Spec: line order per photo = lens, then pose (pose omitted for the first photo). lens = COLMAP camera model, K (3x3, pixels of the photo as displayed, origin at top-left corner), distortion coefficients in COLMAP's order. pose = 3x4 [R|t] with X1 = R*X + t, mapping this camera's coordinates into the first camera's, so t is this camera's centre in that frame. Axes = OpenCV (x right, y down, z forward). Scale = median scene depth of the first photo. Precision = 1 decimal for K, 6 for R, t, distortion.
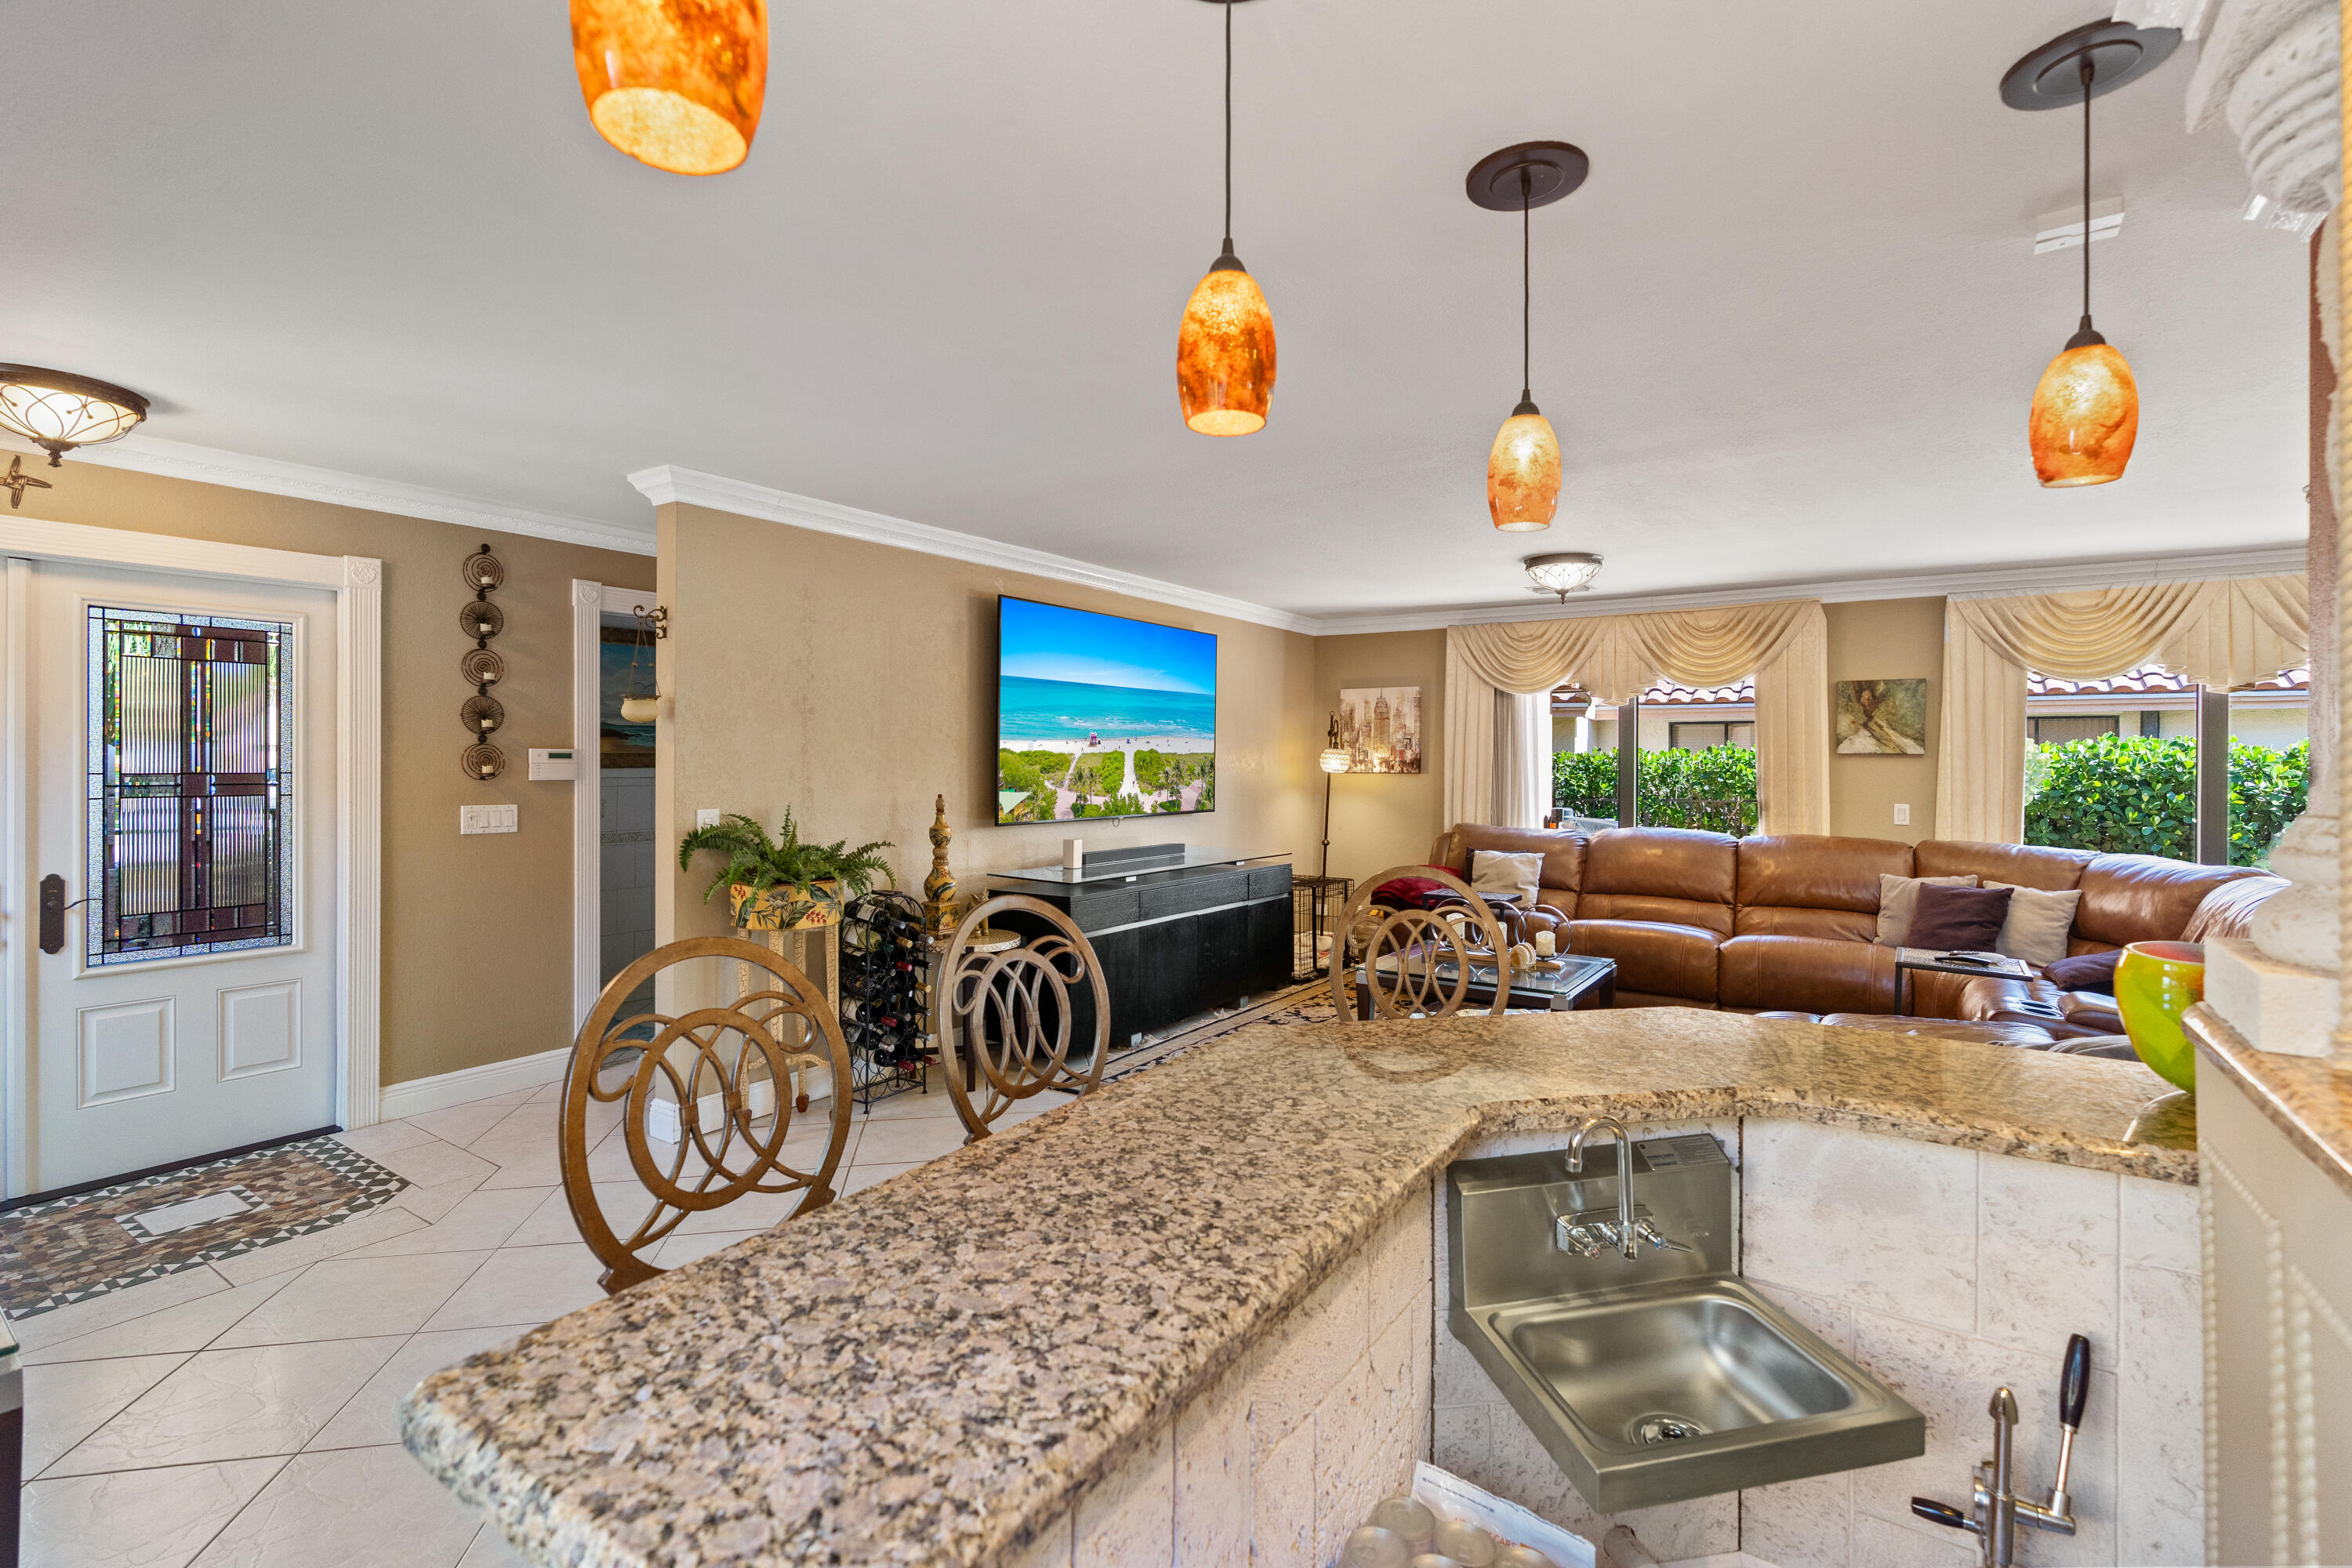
lens RADIAL K [[1081.0, 0, 1187.6], [0, 1081.0, 764.5], [0, 0, 1]] dist [-0.008234, 0.003609]
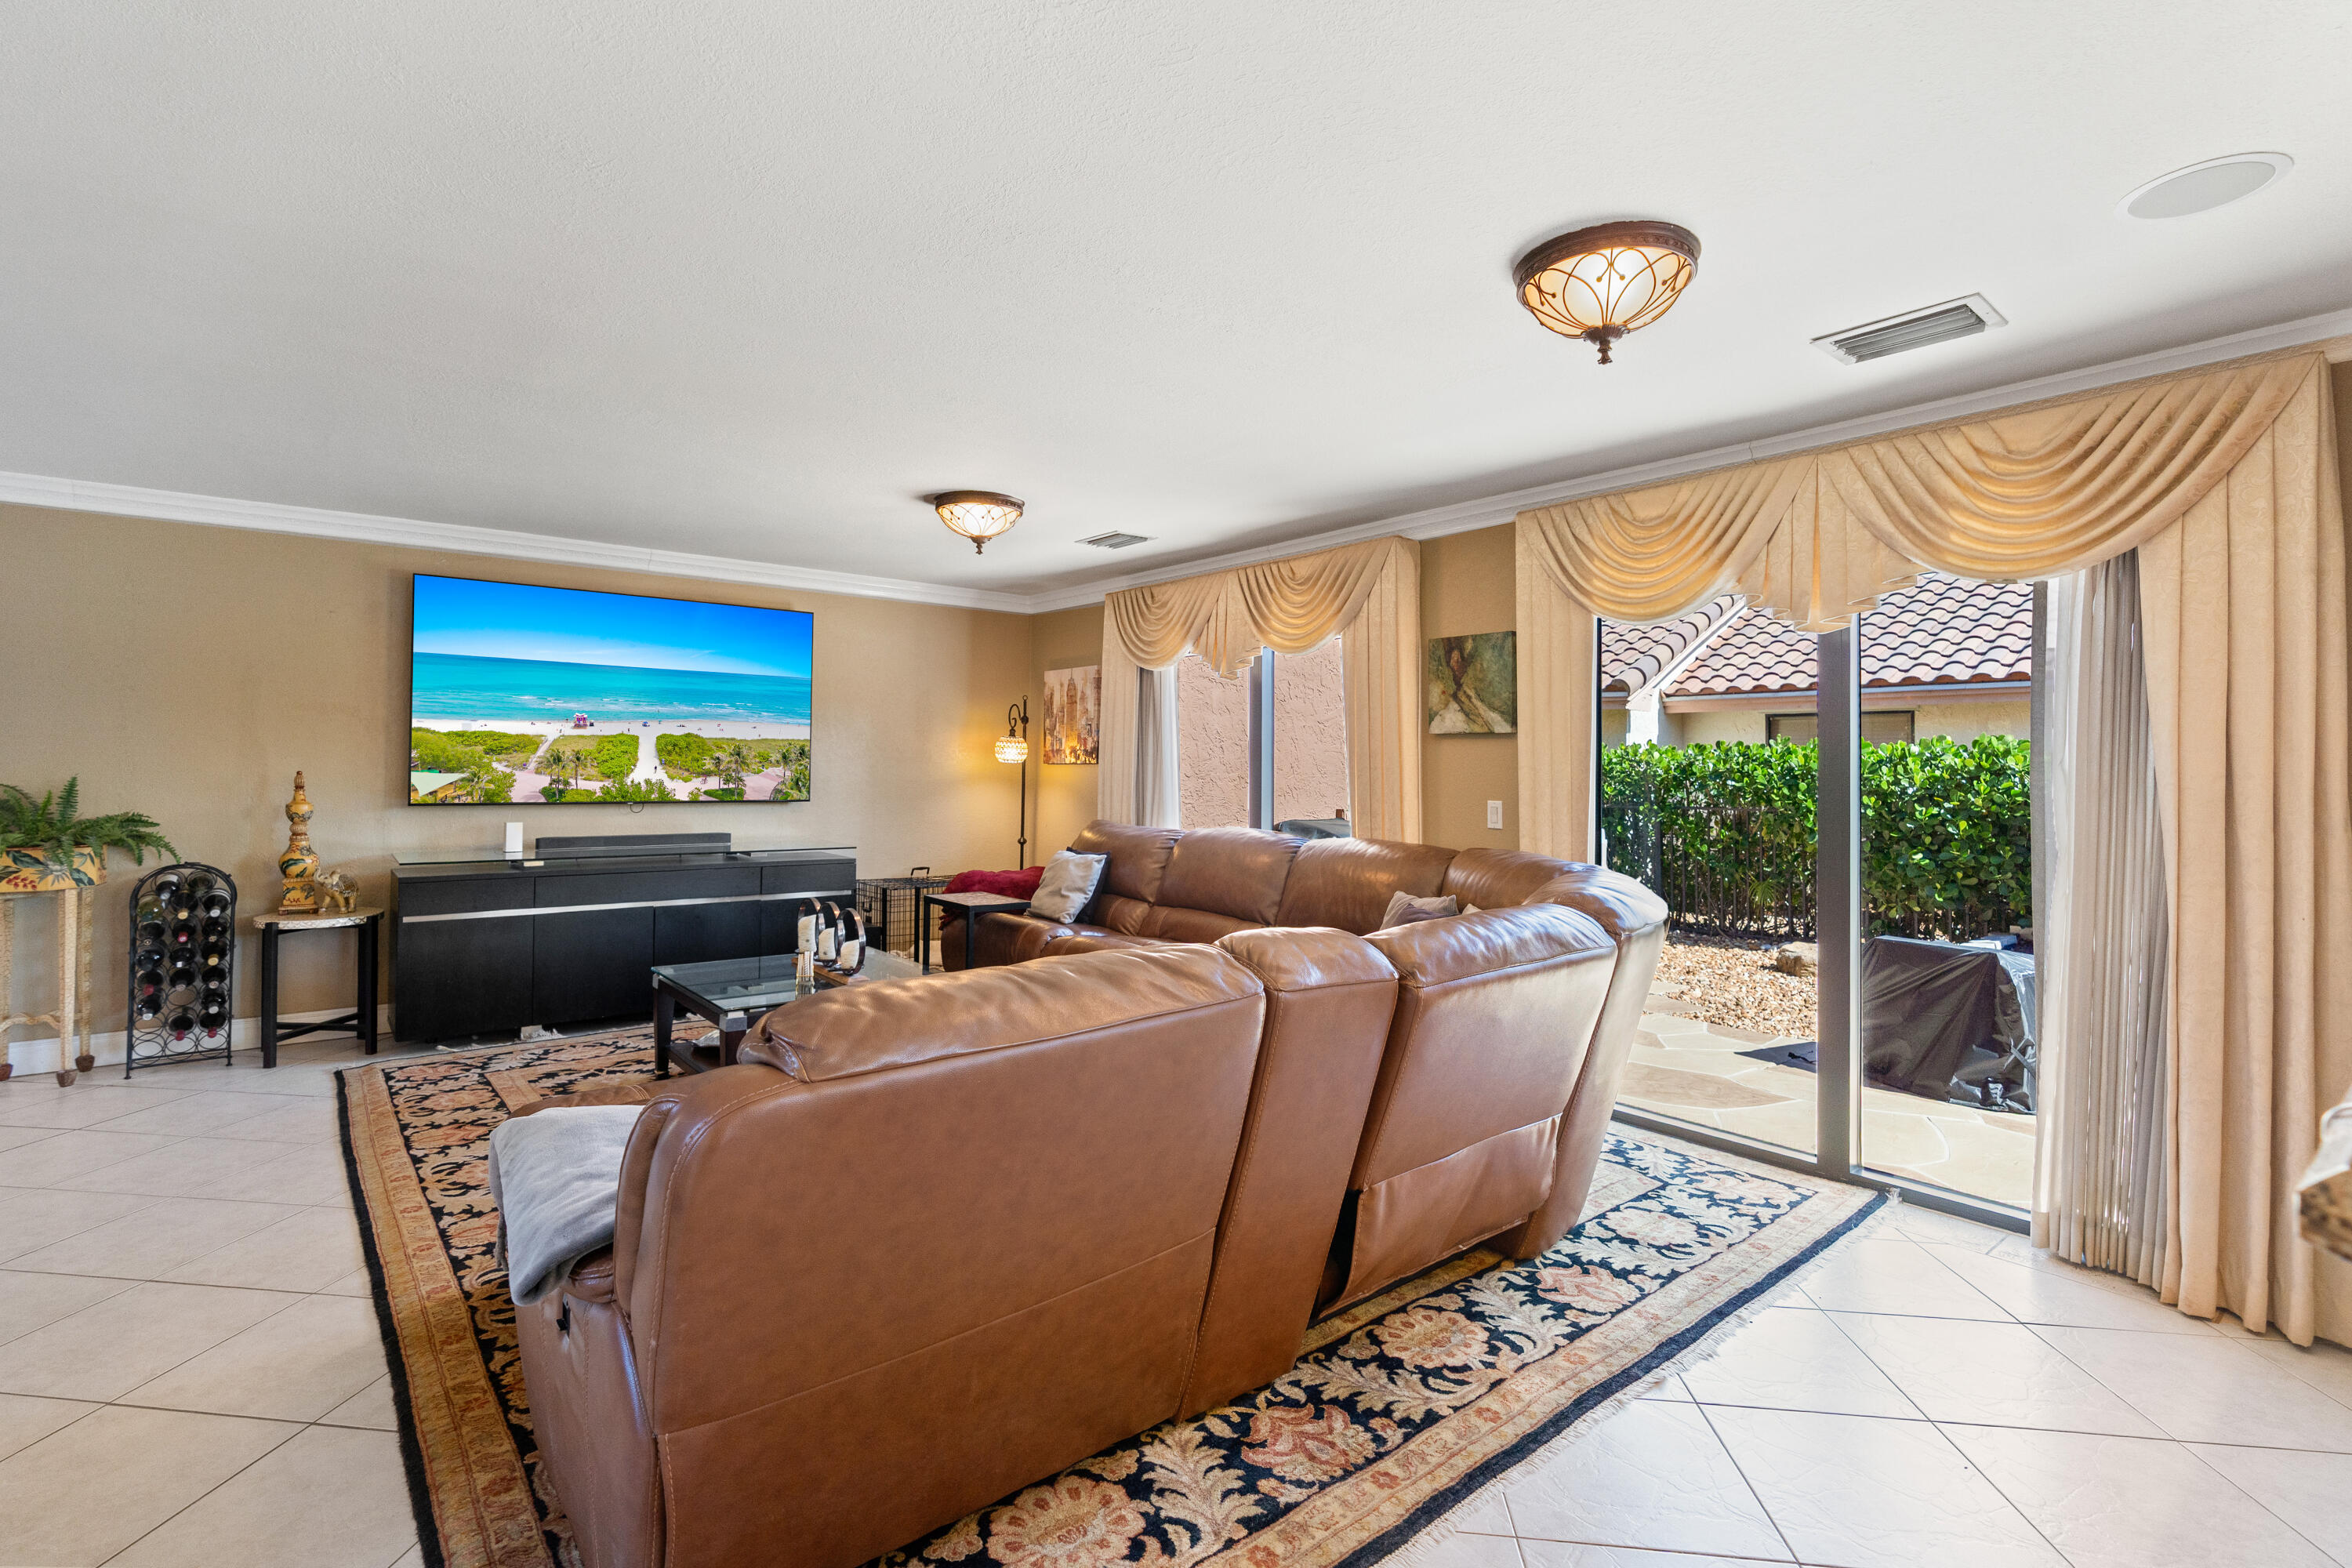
lens RADIAL K [[1081.0, 0, 1169.5], [0, 1081.0, 768.9], [0, 0, 1]] dist [-0.008234, 0.003609]
pose [[0.957372, 0.004710, -0.288819, 0.663656], [-0.006055, 0.999975, -0.003762, 0.018931], [0.288794, 0.005351, 0.957376, 0.217512]]
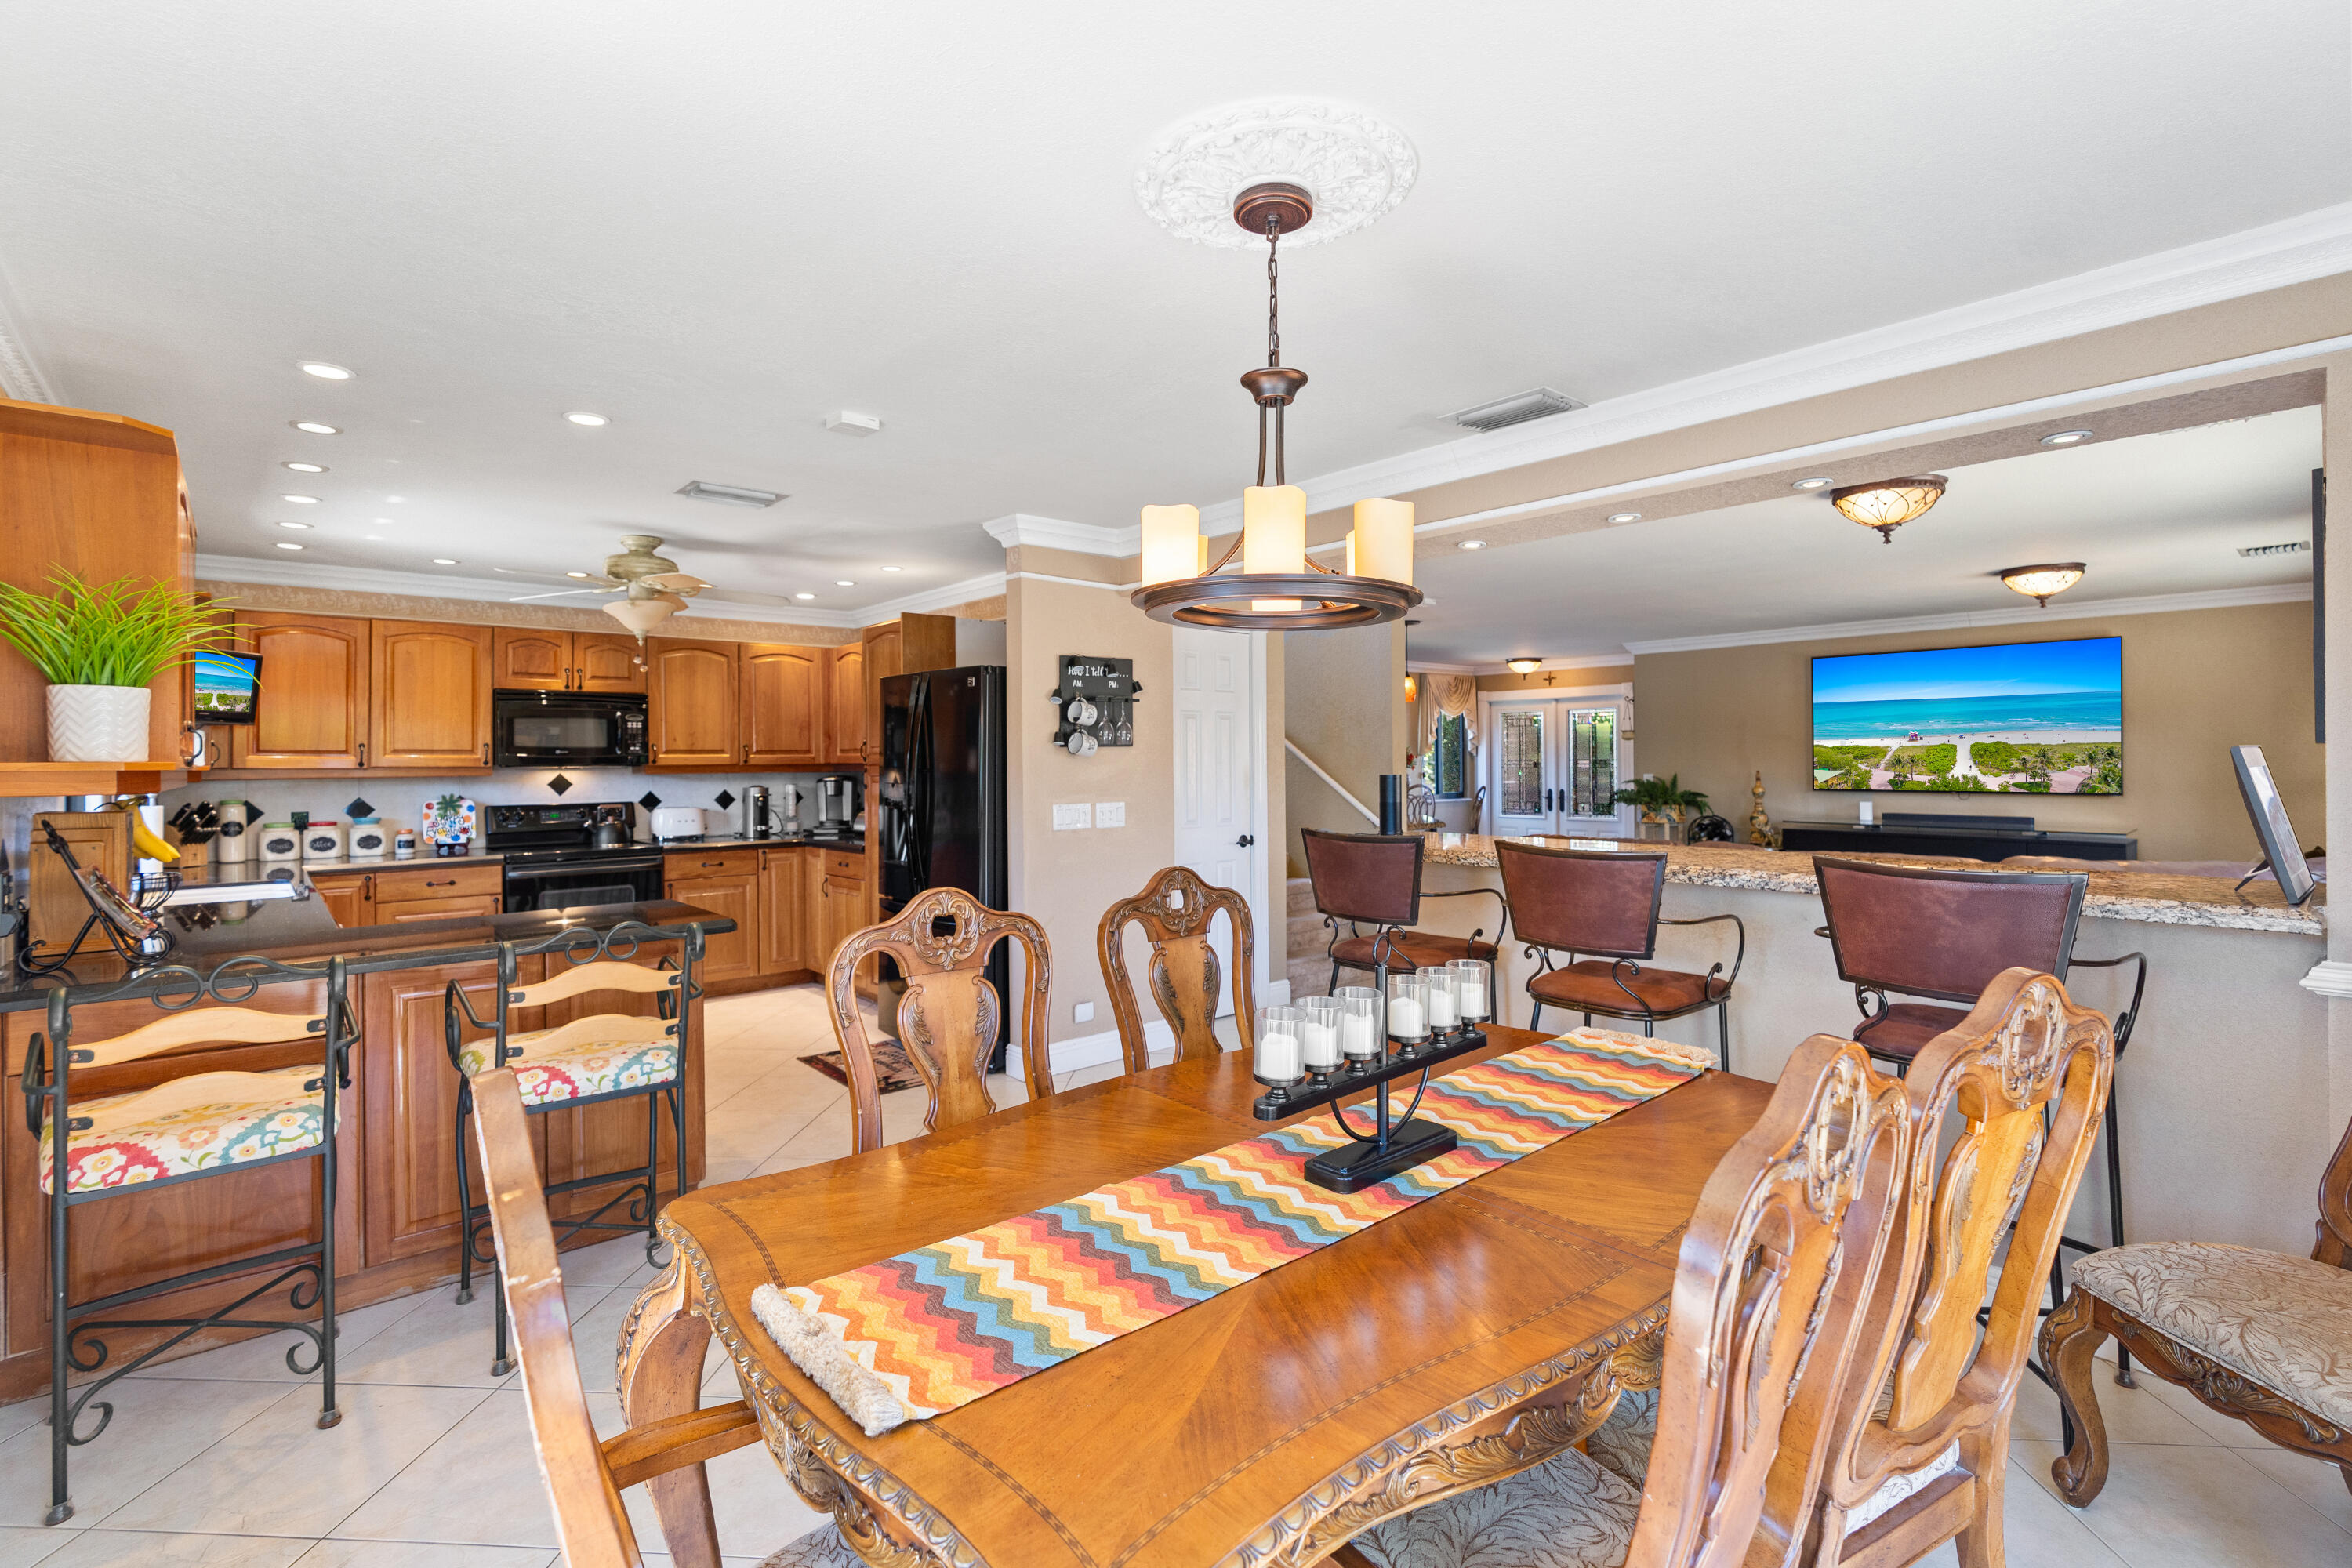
lens RADIAL K [[1081.0, 0, 1169.3], [0, 1081.0, 749.3], [0, 0, 1]] dist [-0.008234, 0.003609]
pose [[-0.248252, -0.012310, -0.968617, 1.503965], [0.003057, 0.999904, -0.013491, 0.010099], [0.968691, -0.006310, -0.248191, 0.366545]]
